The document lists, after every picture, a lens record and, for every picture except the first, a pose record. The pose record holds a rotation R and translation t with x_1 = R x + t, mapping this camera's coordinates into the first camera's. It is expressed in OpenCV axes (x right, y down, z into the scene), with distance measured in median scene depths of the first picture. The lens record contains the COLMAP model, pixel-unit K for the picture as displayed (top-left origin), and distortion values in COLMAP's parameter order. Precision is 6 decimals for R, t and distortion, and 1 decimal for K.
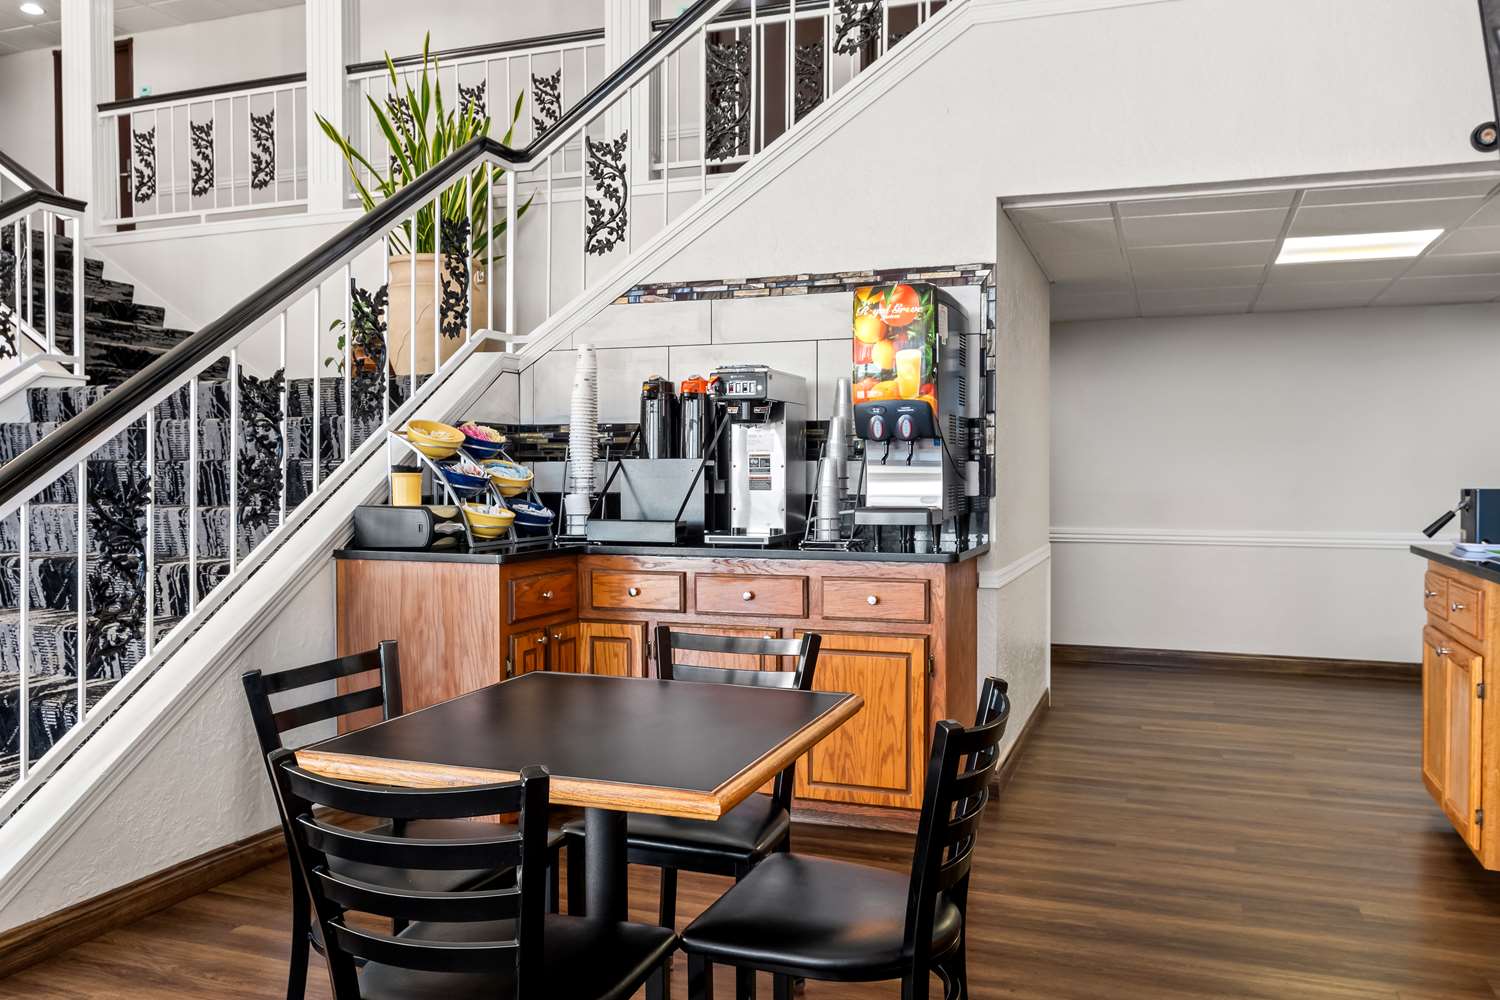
lens RADIAL K [[1184.5, 0, 748.4], [0, 1184.5, 493.9], [0, 0, 1]] dist [0.011034, 0.001547]
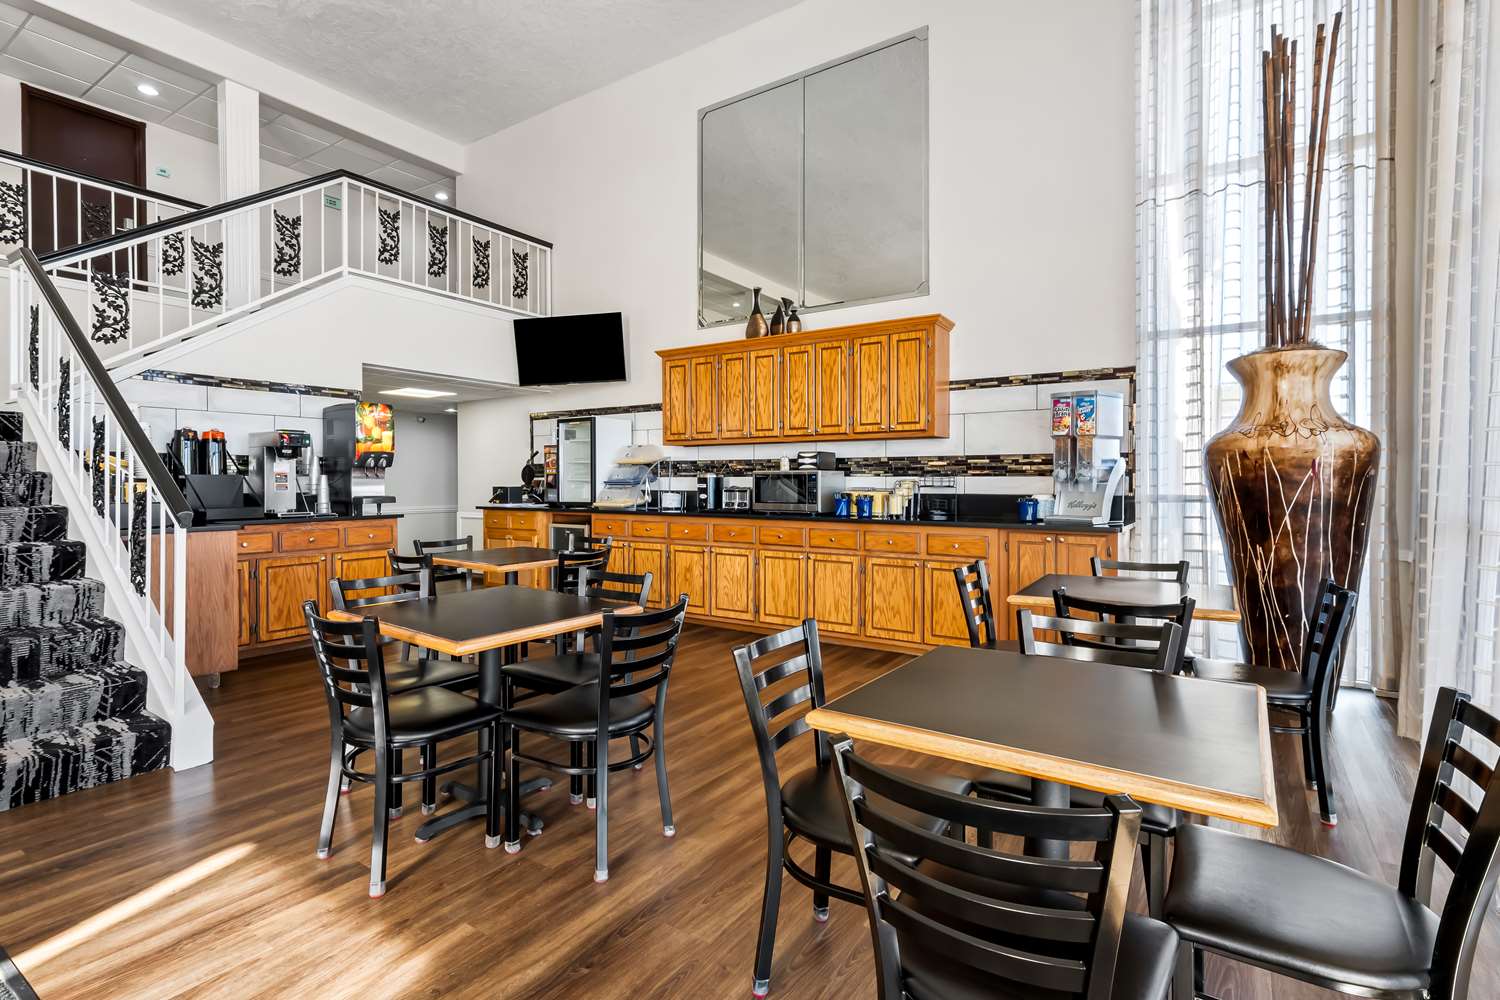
lens RADIAL K [[737.0, 0, 745.1], [0, 737.0, 491.2], [0, 0, 1]] dist [0.004998, 0.001386]
pose [[0.238716, -0.013024, 0.971002, -0.927868], [0.020158, 0.999761, 0.008454, 0.002453], [-0.970880, 0.017556, 0.238921, -0.057158]]
